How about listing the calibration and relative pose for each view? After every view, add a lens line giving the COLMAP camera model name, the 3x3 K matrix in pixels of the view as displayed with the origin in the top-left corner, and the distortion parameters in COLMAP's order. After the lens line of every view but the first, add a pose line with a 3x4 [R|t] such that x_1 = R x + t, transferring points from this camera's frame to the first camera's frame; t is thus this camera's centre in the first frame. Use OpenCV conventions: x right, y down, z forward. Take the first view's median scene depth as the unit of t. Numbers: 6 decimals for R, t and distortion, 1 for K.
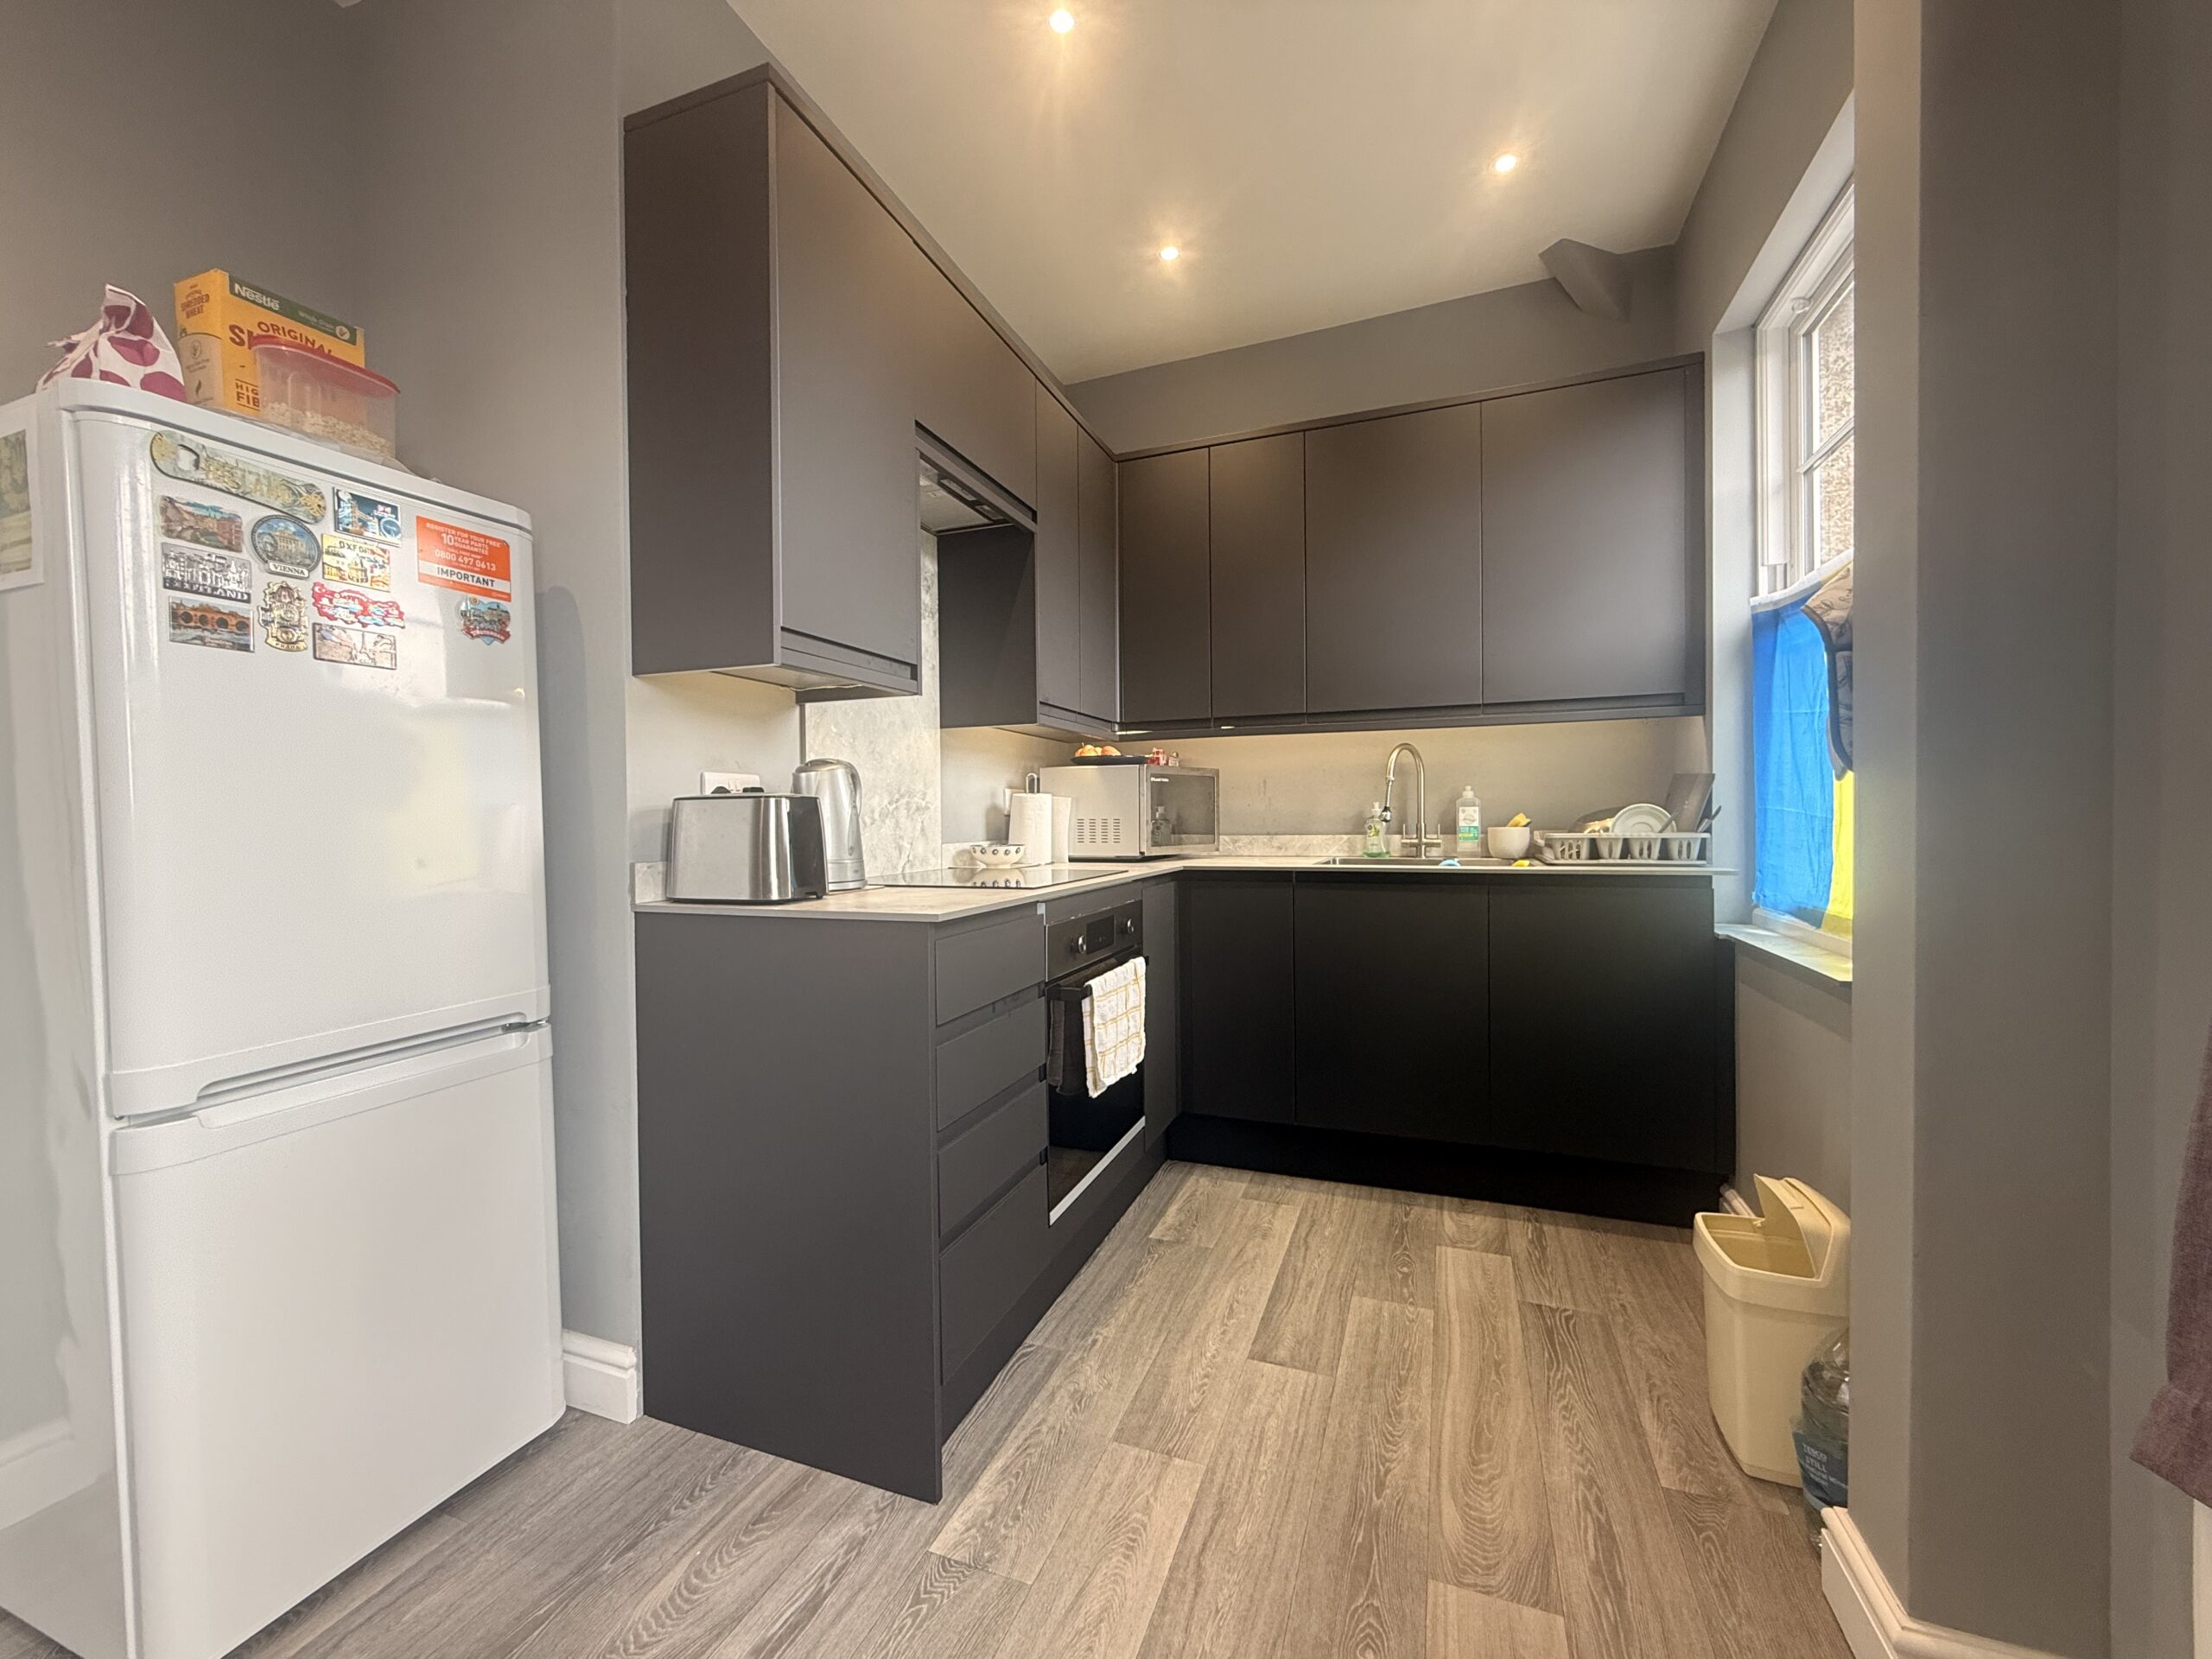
lens RADIAL K [[882.5, 0, 1103.4], [0, 882.5, 828.6], [0, 0, 1]] dist [0.000288, -0.000291]
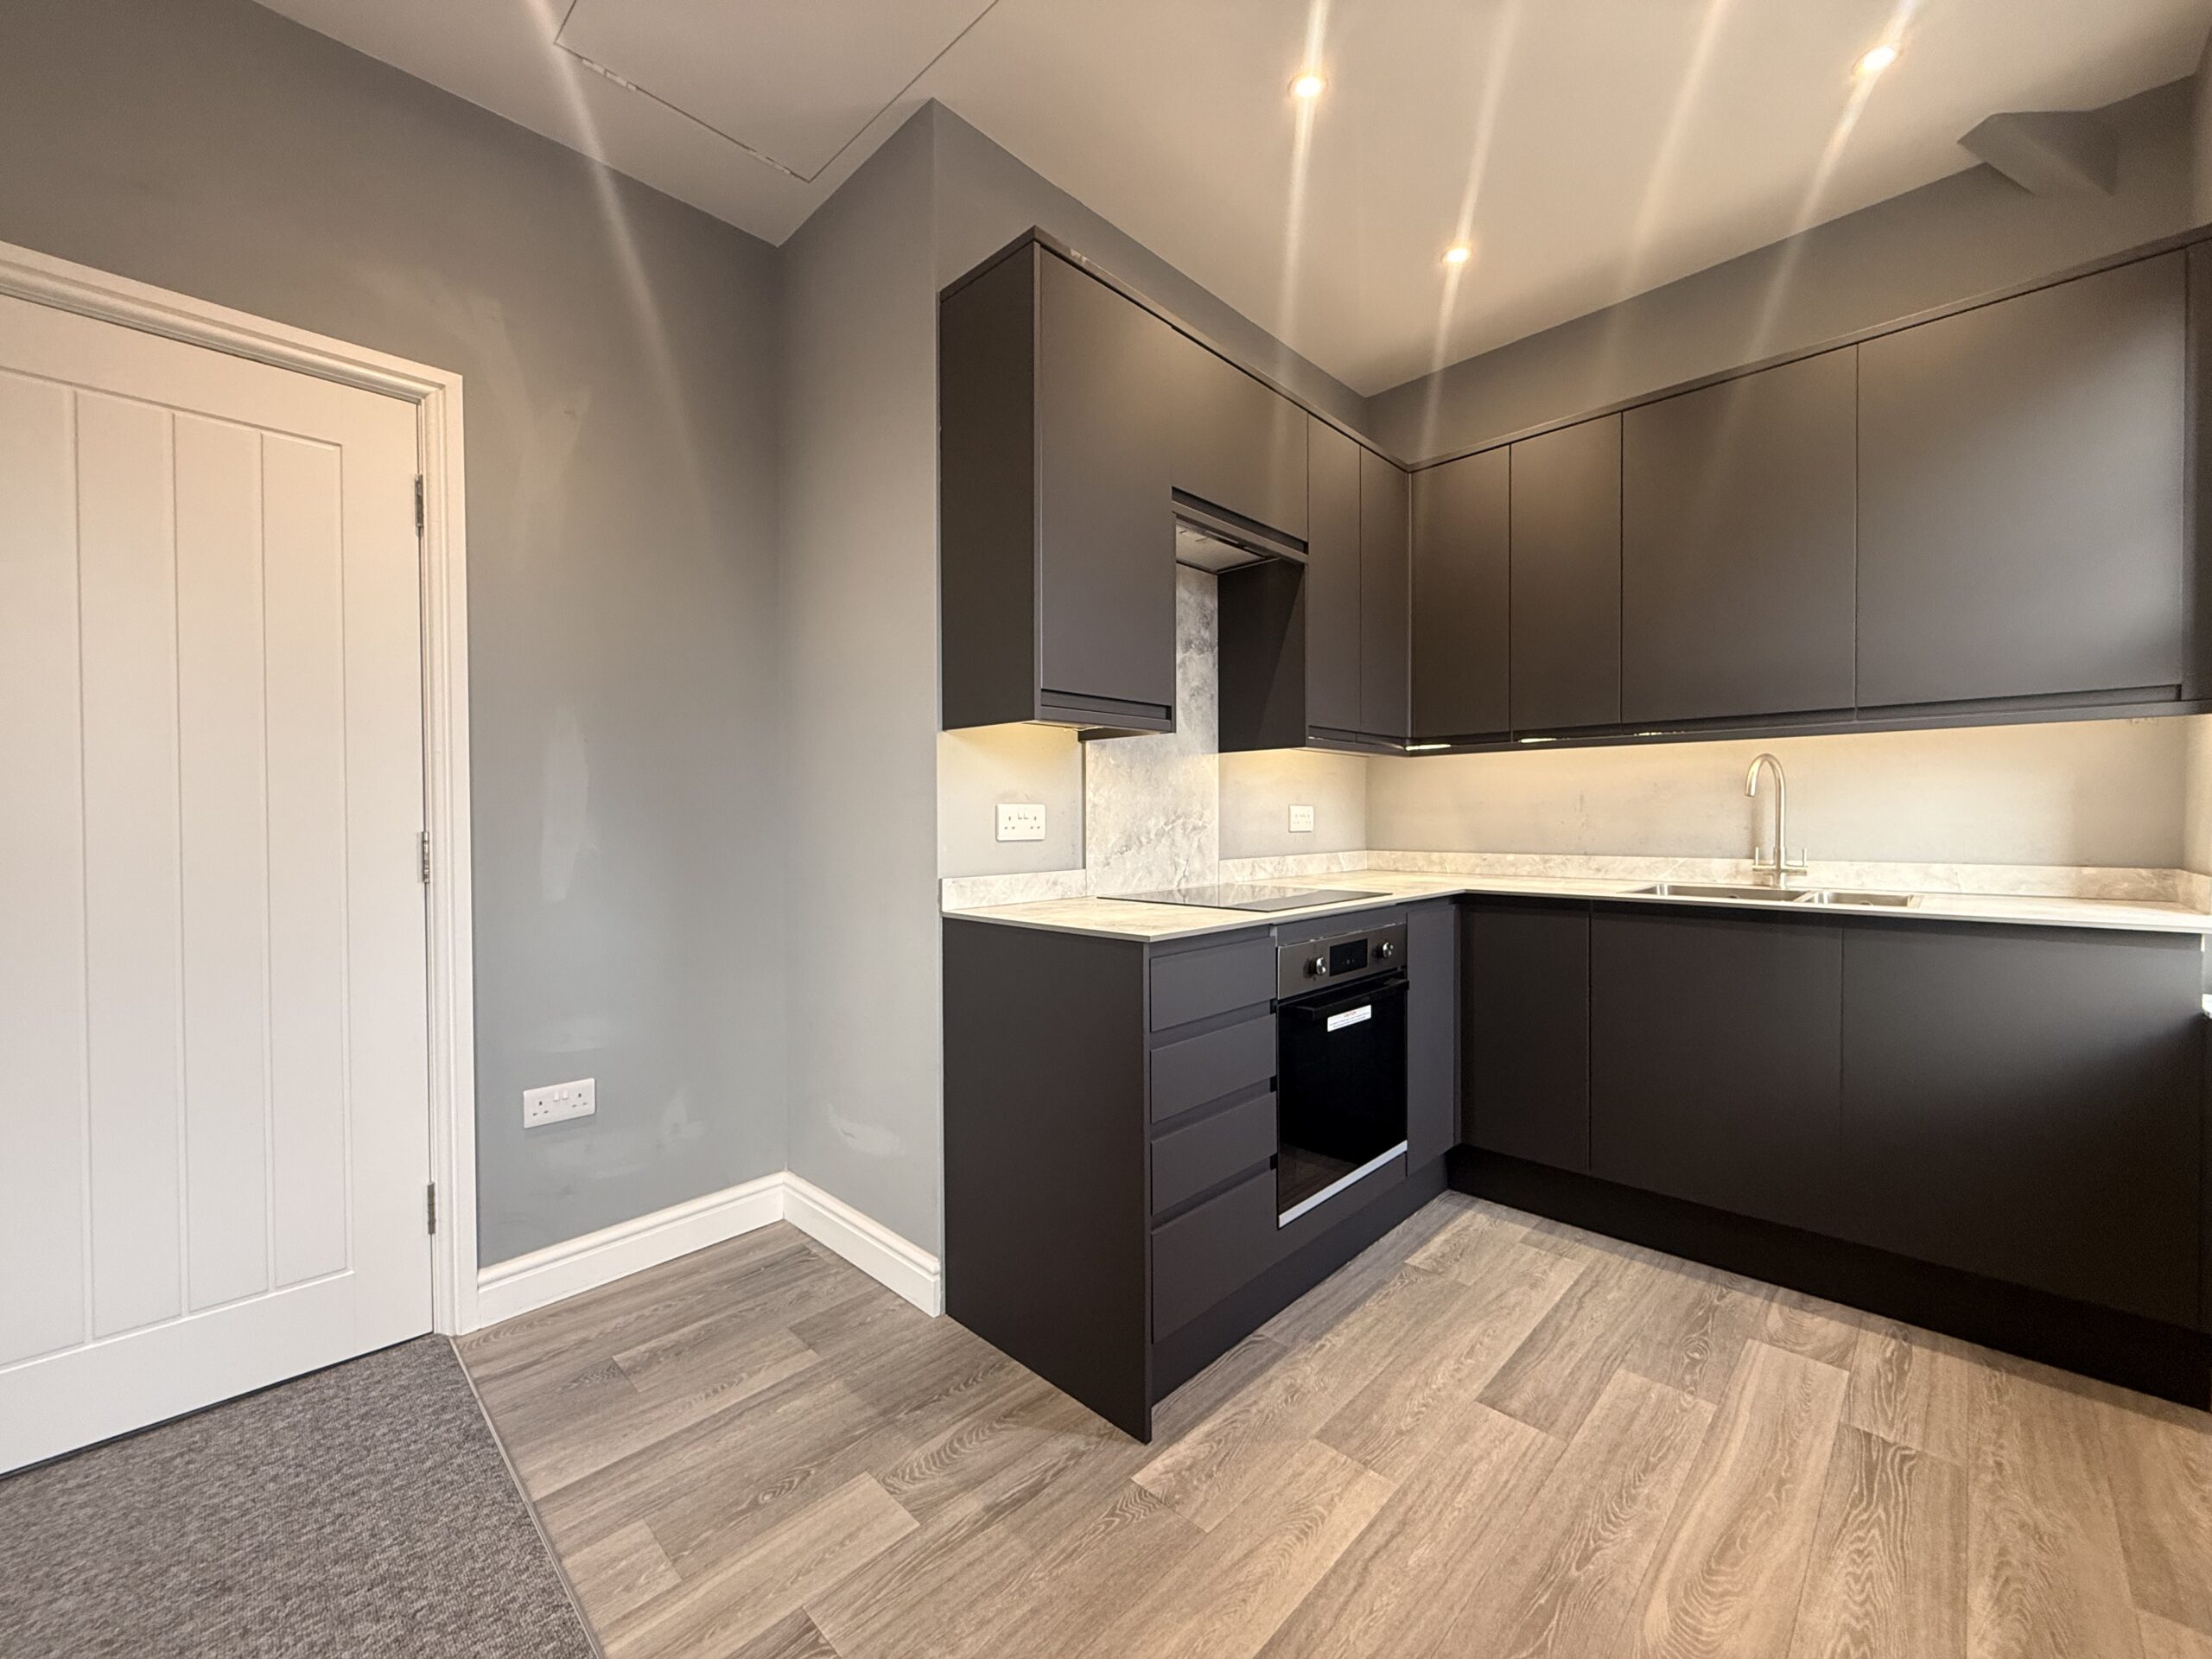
lens RADIAL K [[882.5, 0, 1104.0], [0, 882.5, 829.5], [0, 0, 1]] dist [0.000288, -0.000291]
pose [[0.918271, 0.011534, -0.395785, 0.150221], [-0.009463, 0.999929, 0.007184, -0.035379], [0.395840, -0.002852, 0.918315, -0.059709]]
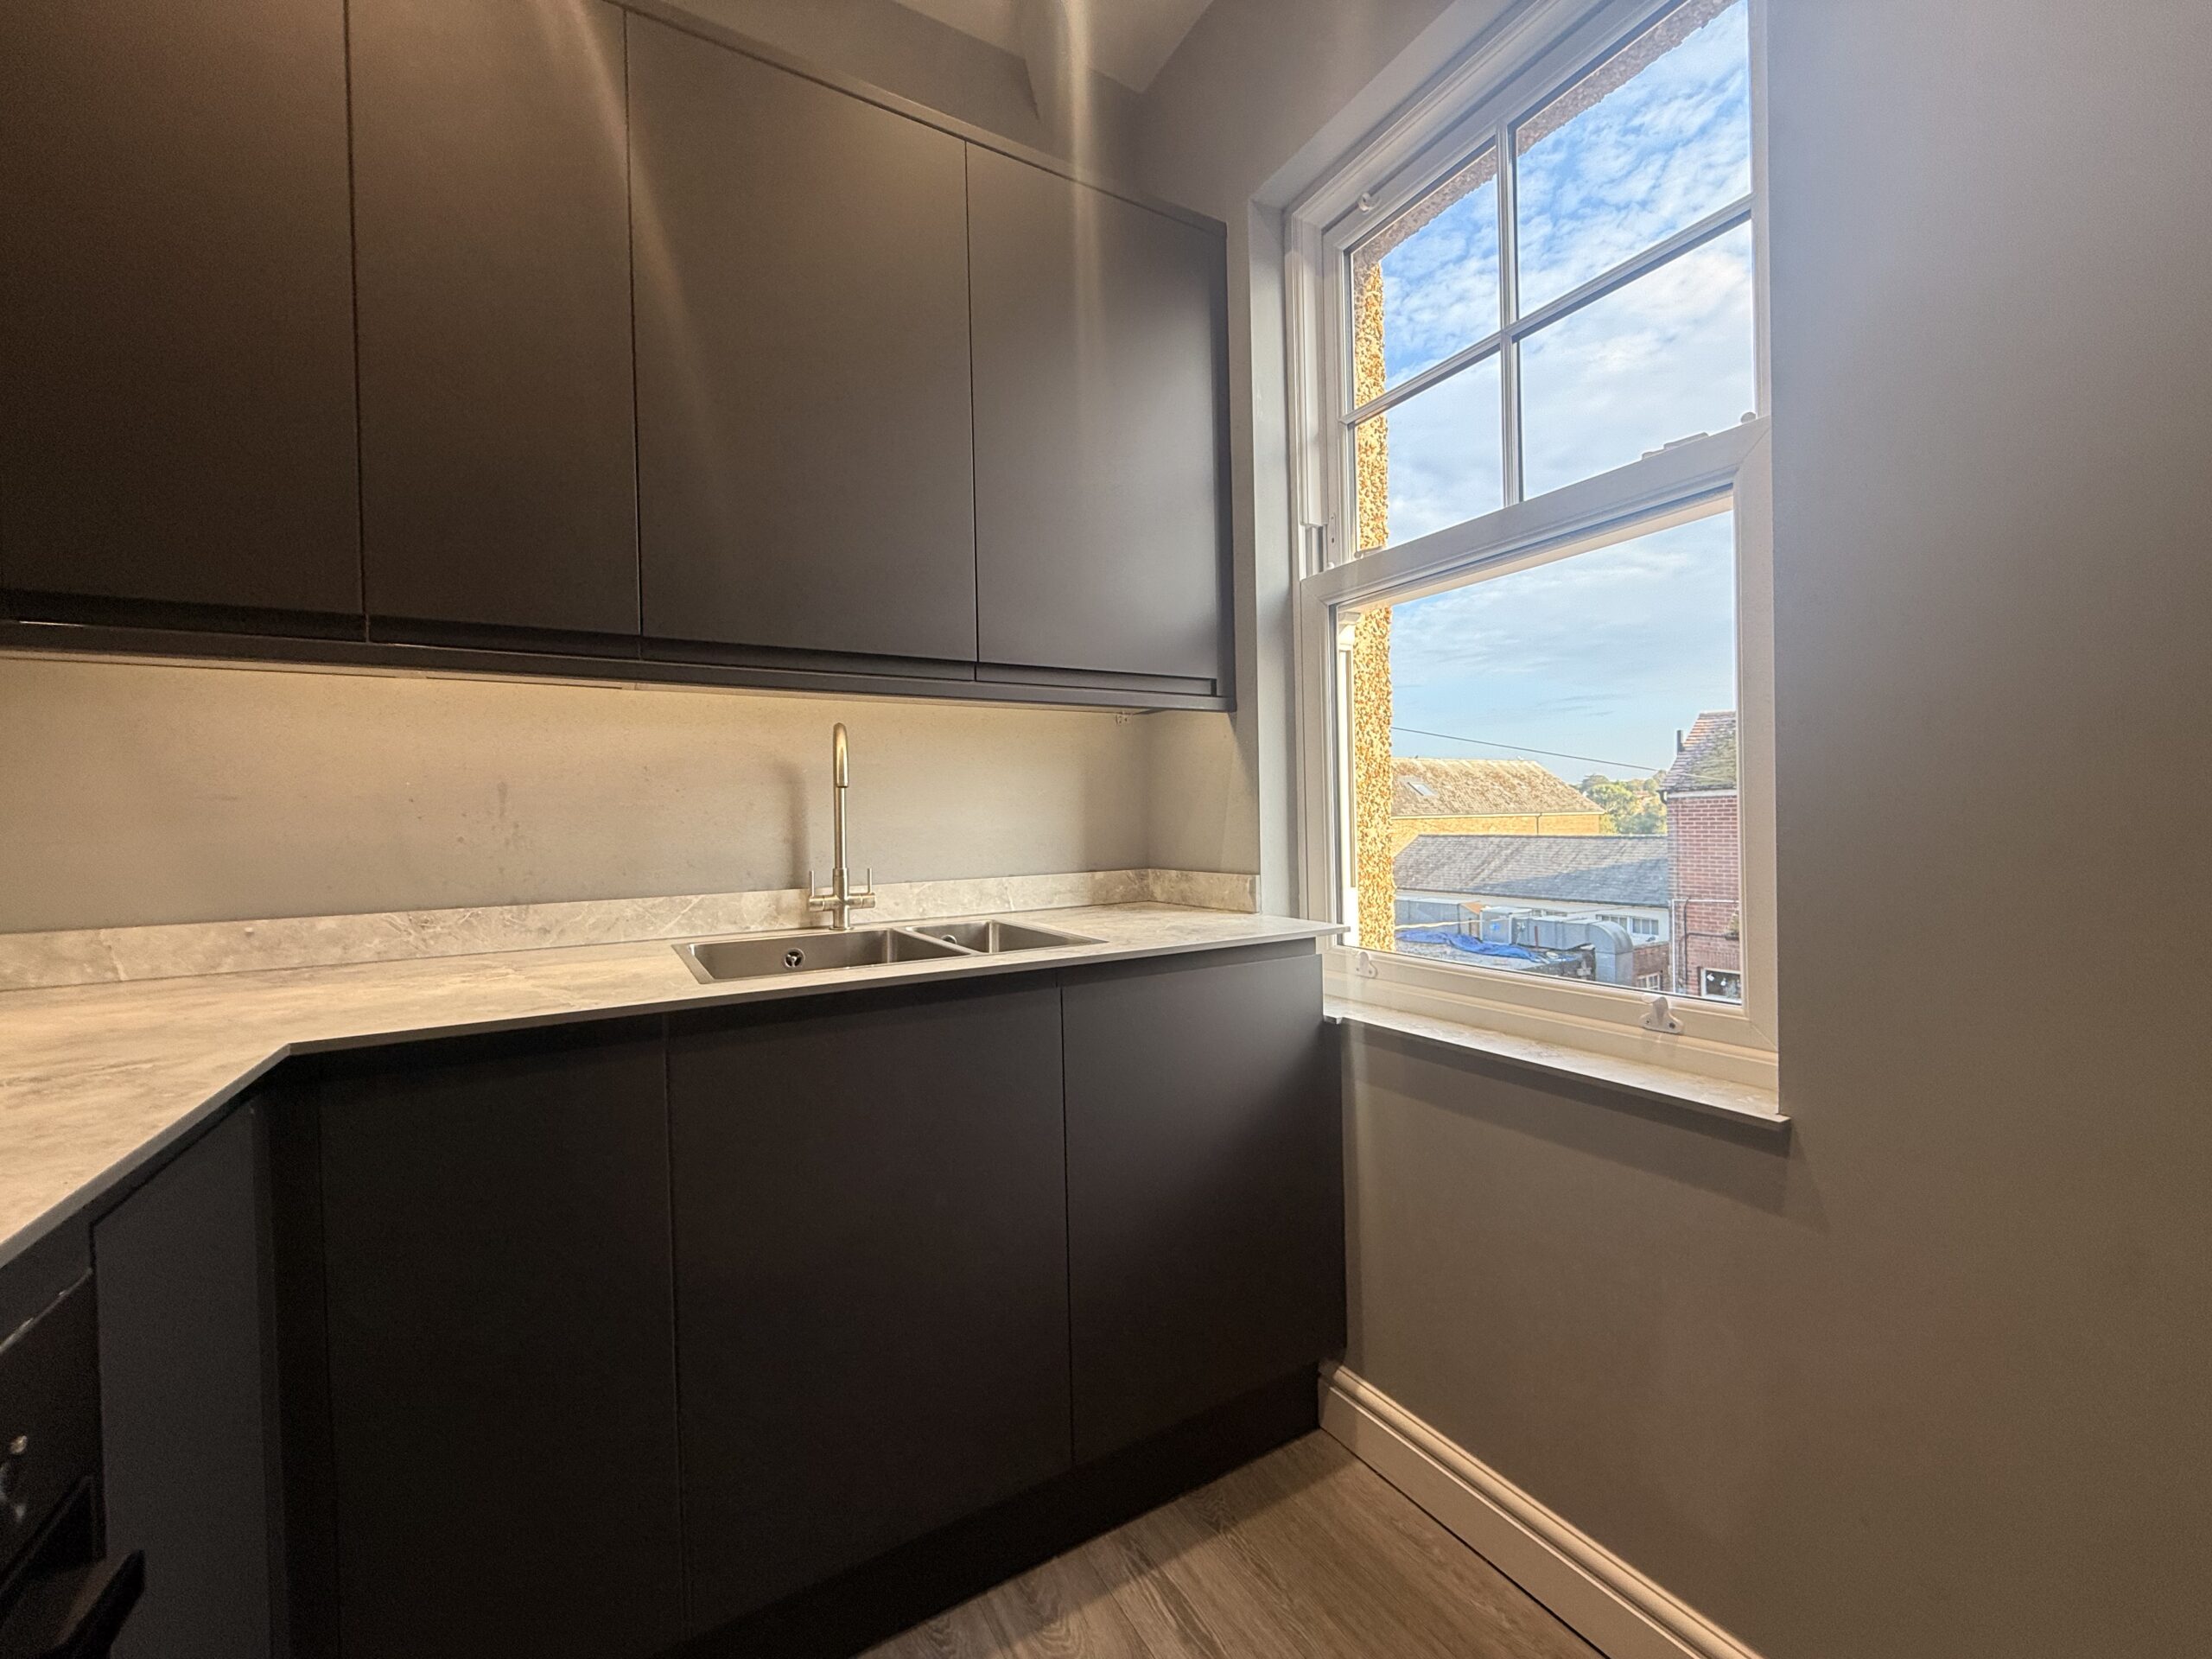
lens RADIAL K [[882.5, 0, 1107.5], [0, 882.5, 833.0], [0, 0, 1]] dist [0.000288, -0.000291]
pose [[0.629498, -0.014352, 0.776870, 0.042576], [0.025008, 0.999686, -0.001795, -0.035484], [-0.776600, 0.020558, 0.629659, 0.780930]]
